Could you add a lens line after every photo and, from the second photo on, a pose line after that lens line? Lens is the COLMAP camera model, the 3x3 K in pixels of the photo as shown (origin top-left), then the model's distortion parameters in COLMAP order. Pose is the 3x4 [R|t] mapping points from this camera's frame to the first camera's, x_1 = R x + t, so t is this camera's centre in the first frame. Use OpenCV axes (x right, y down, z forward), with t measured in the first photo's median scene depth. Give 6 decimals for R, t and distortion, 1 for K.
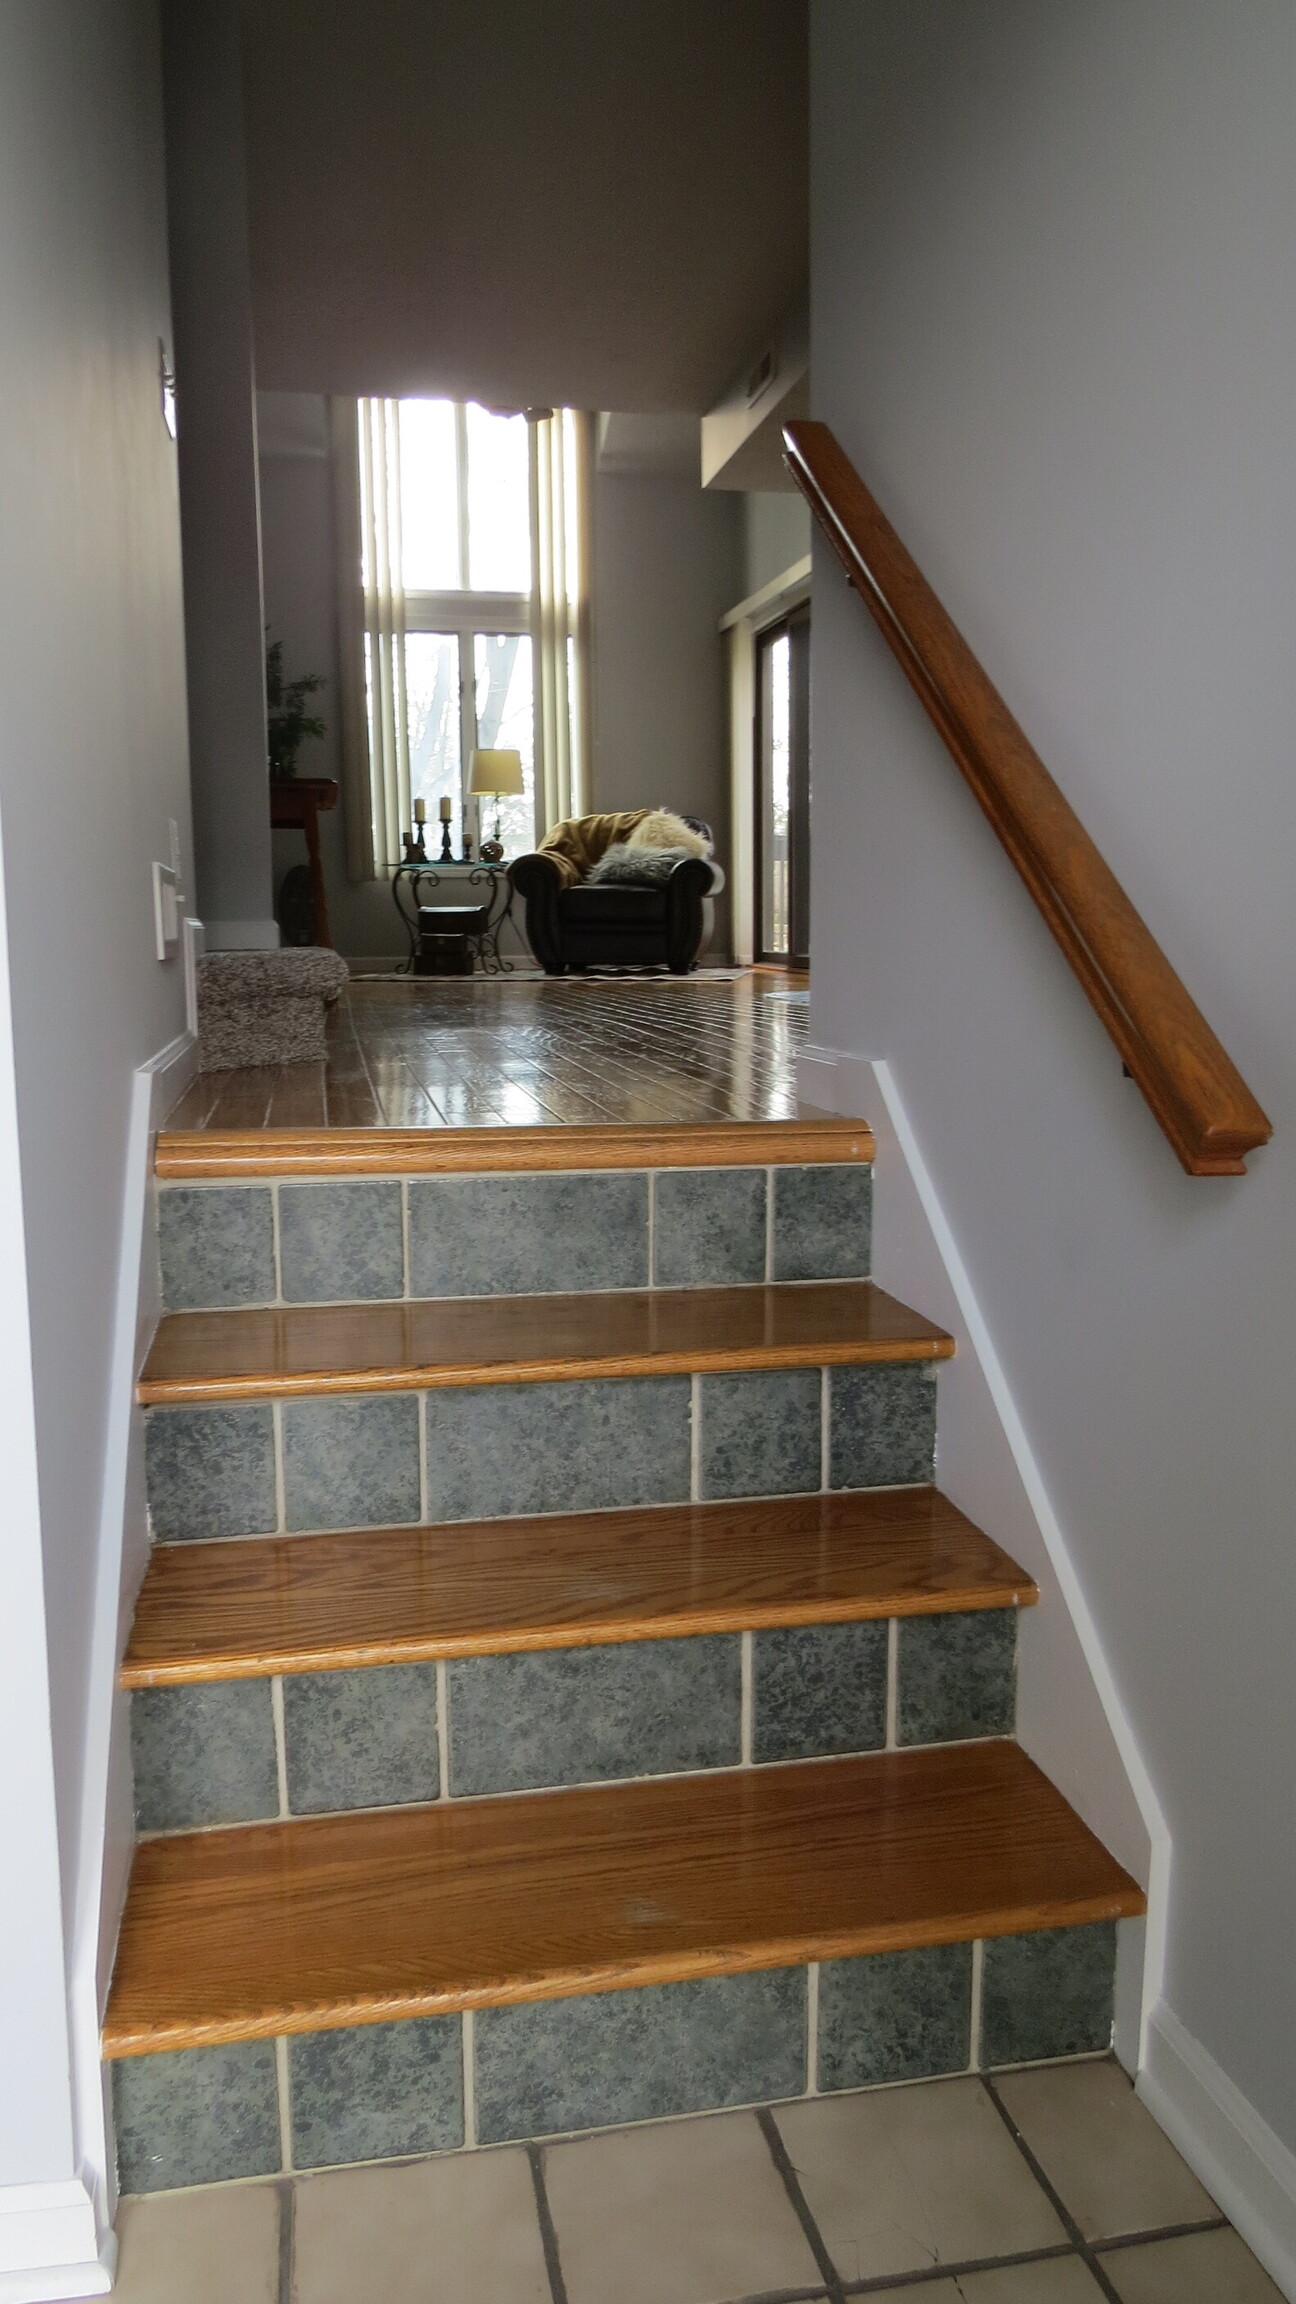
lens RADIAL K [[1643.1, 0, 645.0], [0, 1643.1, 1191.6], [0, 0, 1]] dist [-0.046952, 0.007180]
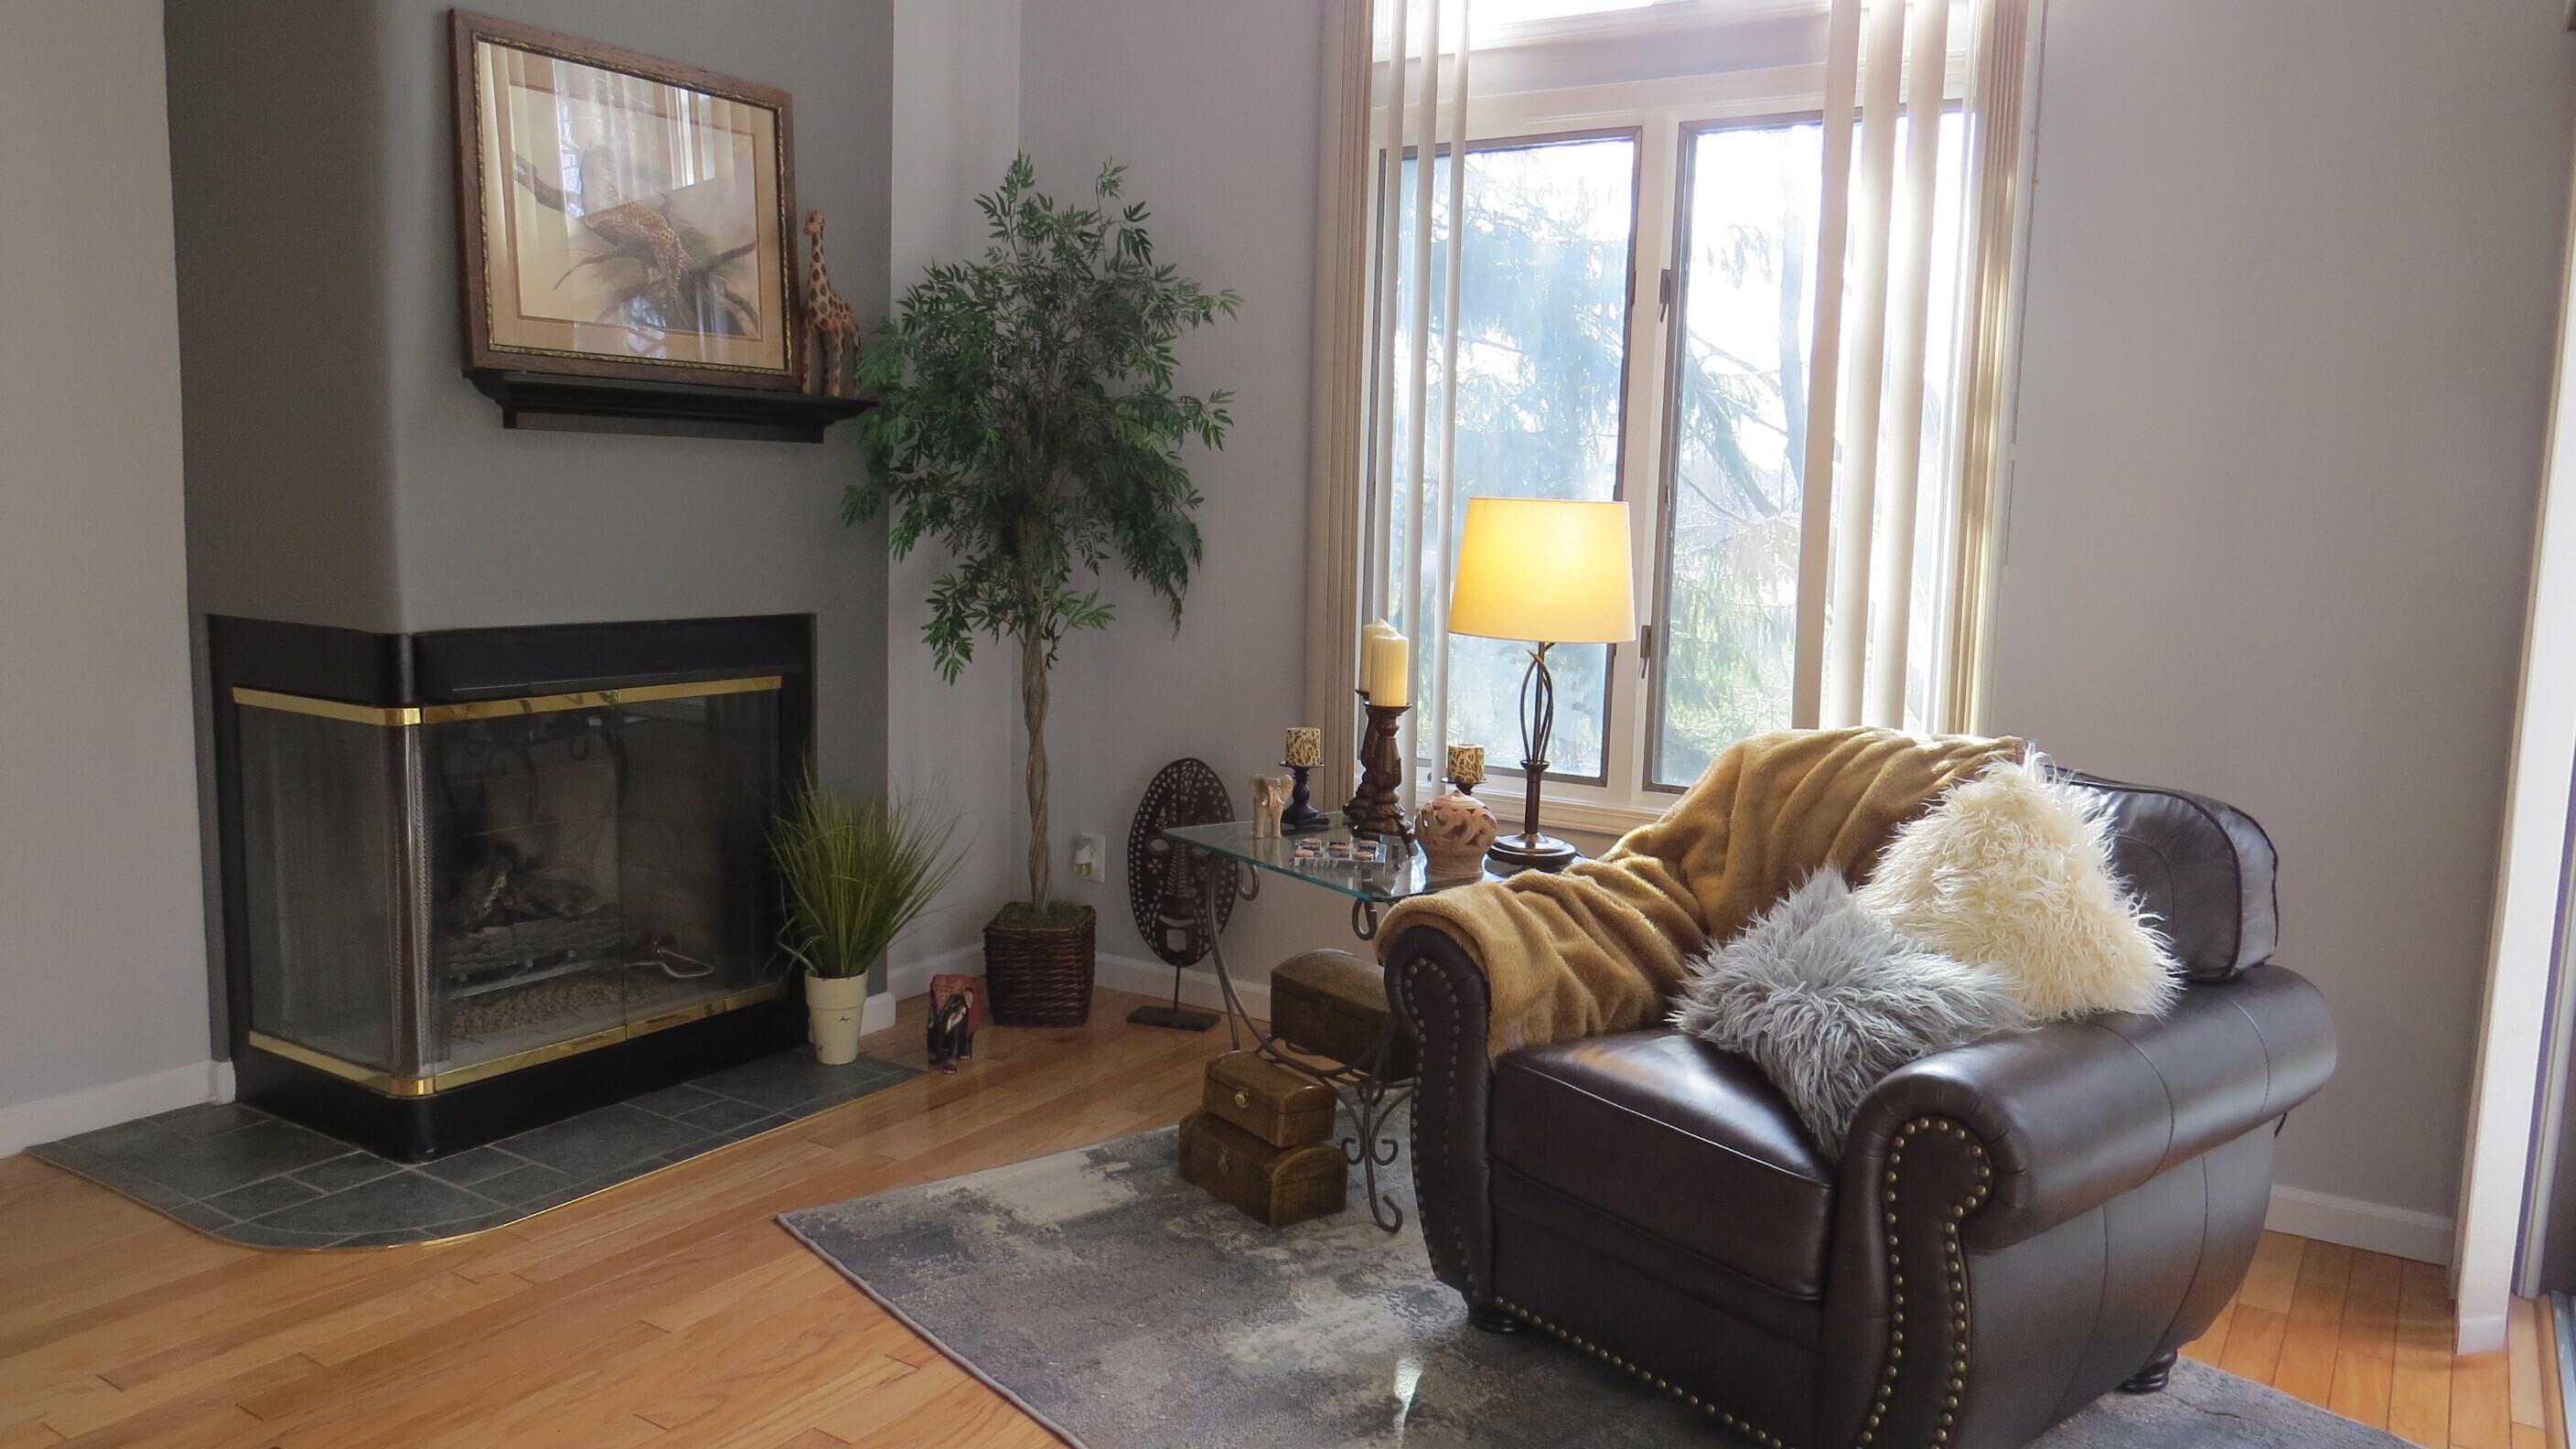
lens RADIAL K [[1837.1, 0, 1288.0], [0, 1837.1, 724.5], [0, 0, 1]] dist [-0.046952, 0.007180]
pose [[0.715210, 0.111672, -0.689931, 0.117570], [-0.138395, 0.990234, 0.016814, -0.223645], [0.685071, 0.083457, 0.723680, 0.710402]]
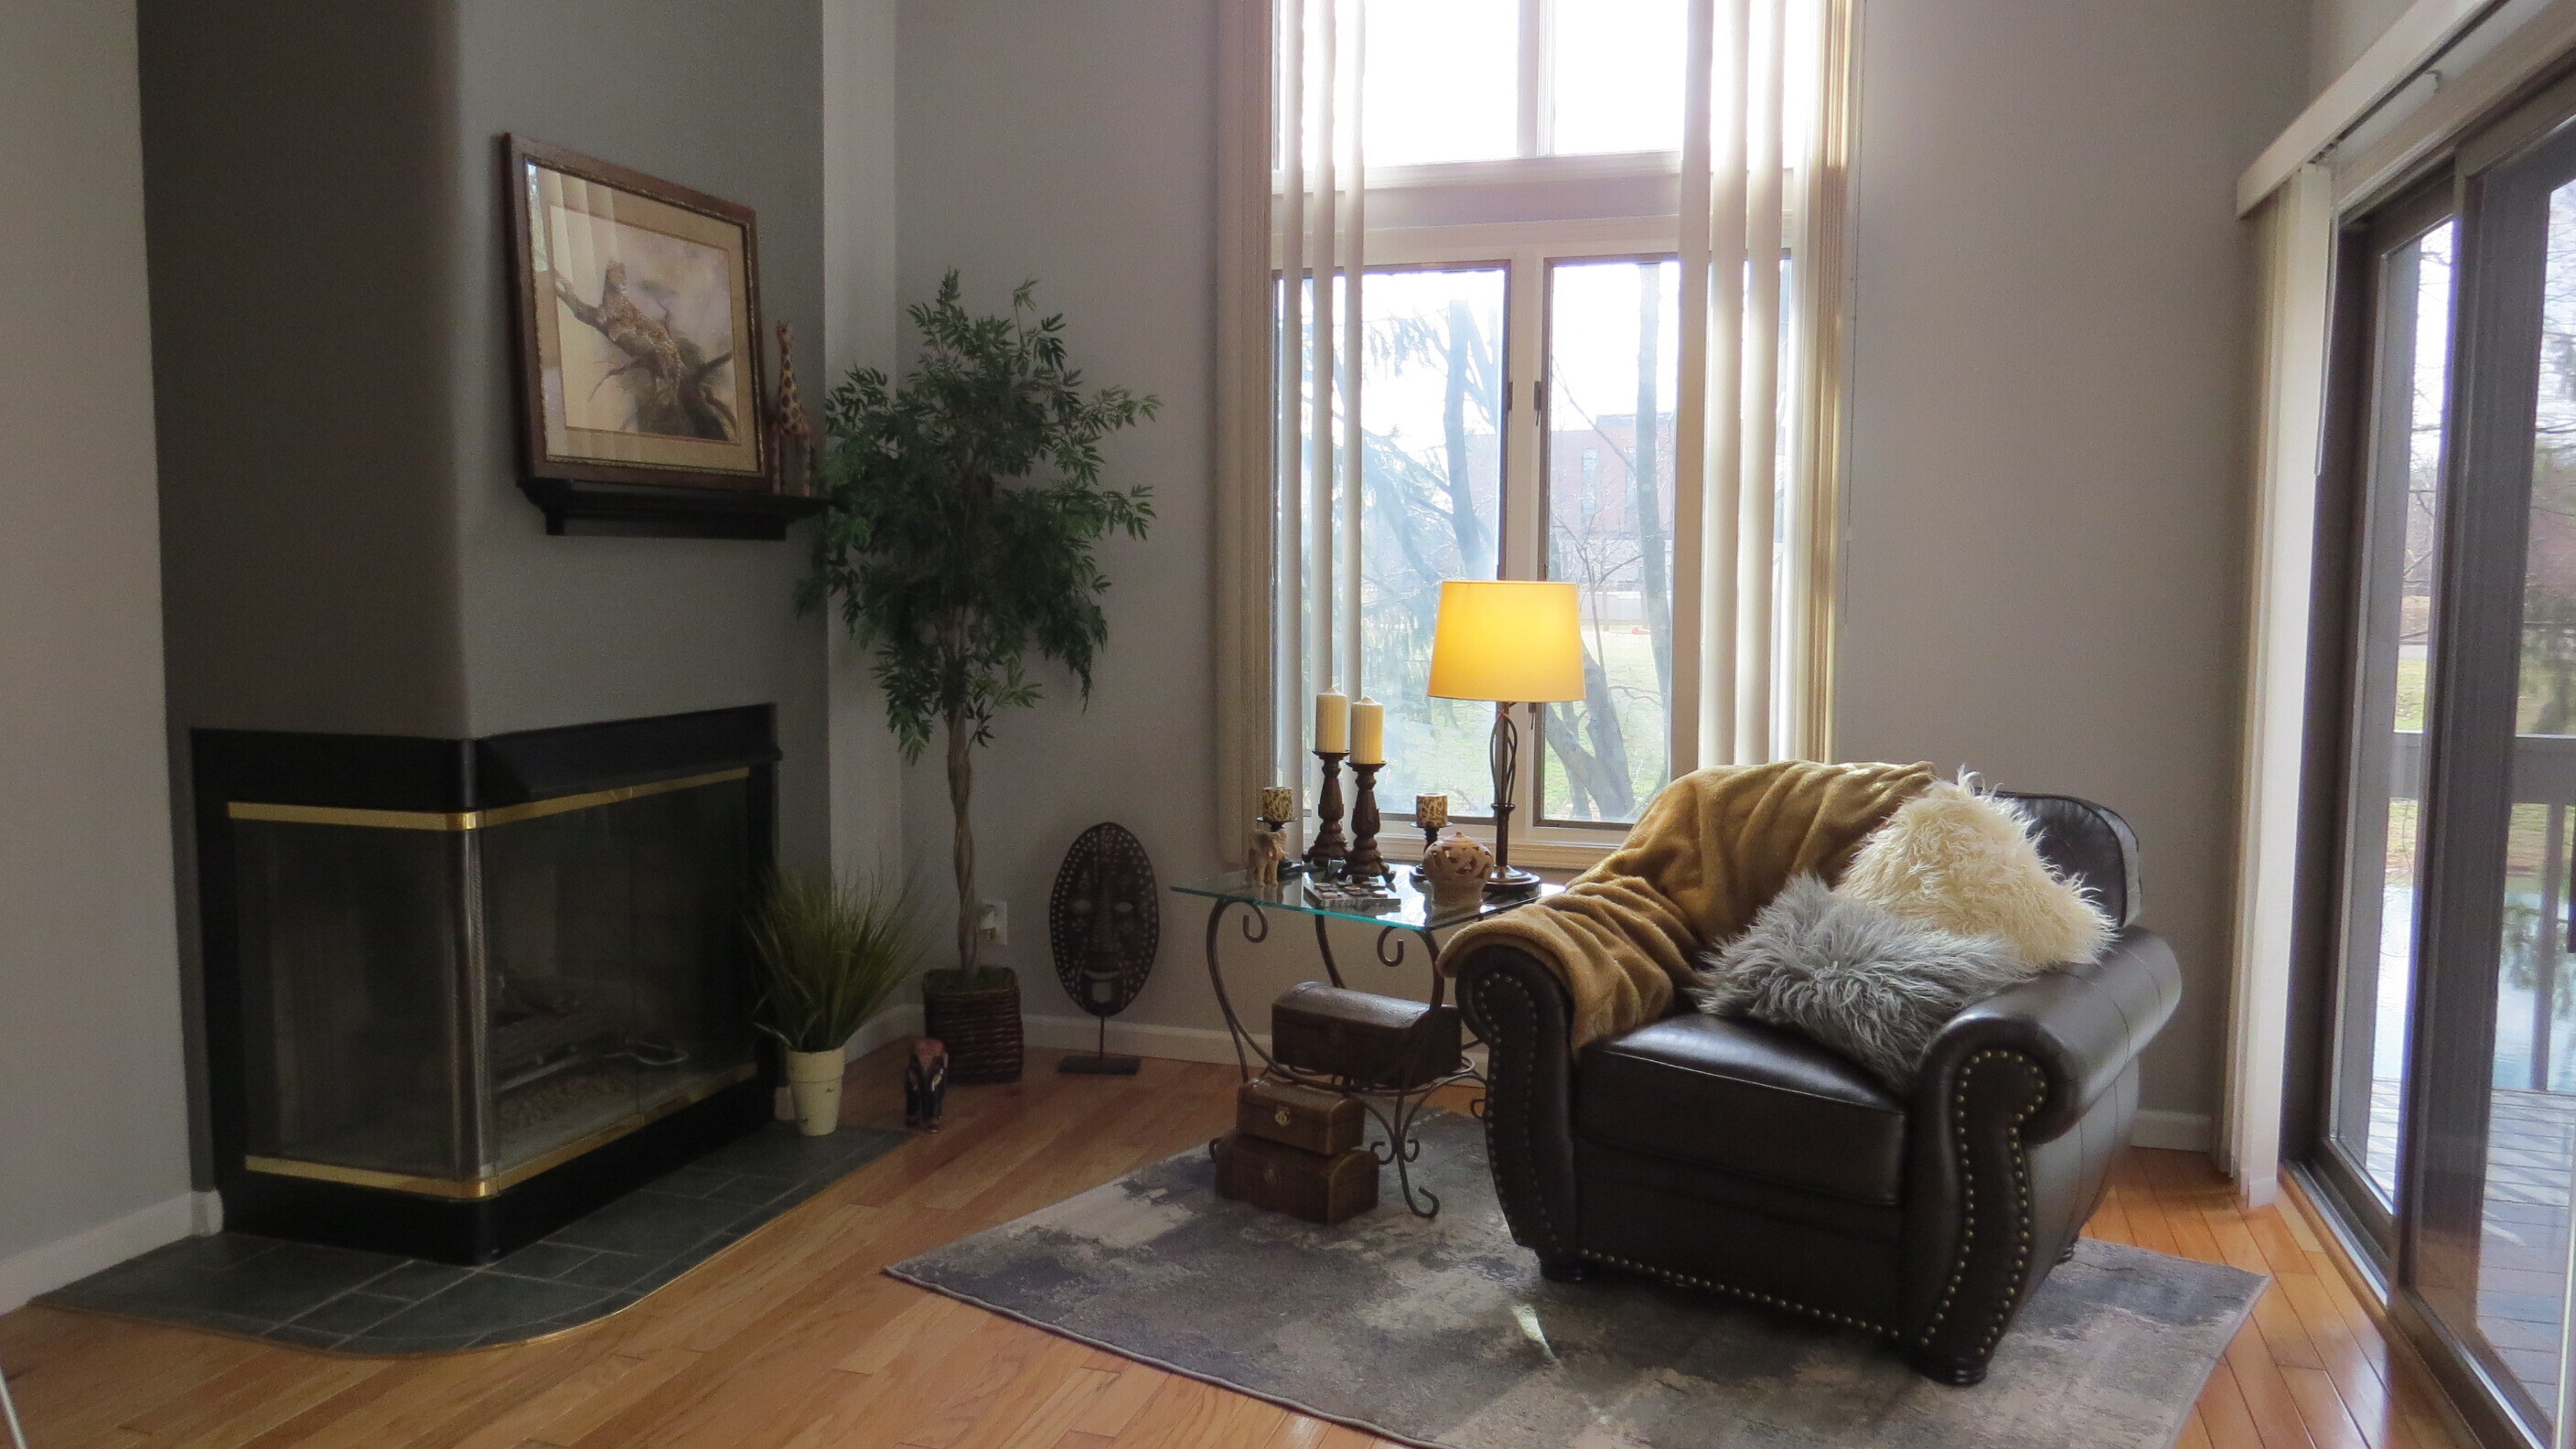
lens RADIAL K [[1849.3, 0, 1278.3], [0, 1849.3, 725.0], [0, 0, 1]] dist [-0.040403, 0.002566]
pose [[0.872867, 0.053779, -0.484986, 0.065749], [-0.086410, 0.995236, -0.045159, -0.211945], [0.480247, 0.081325, 0.873355, 0.610225]]
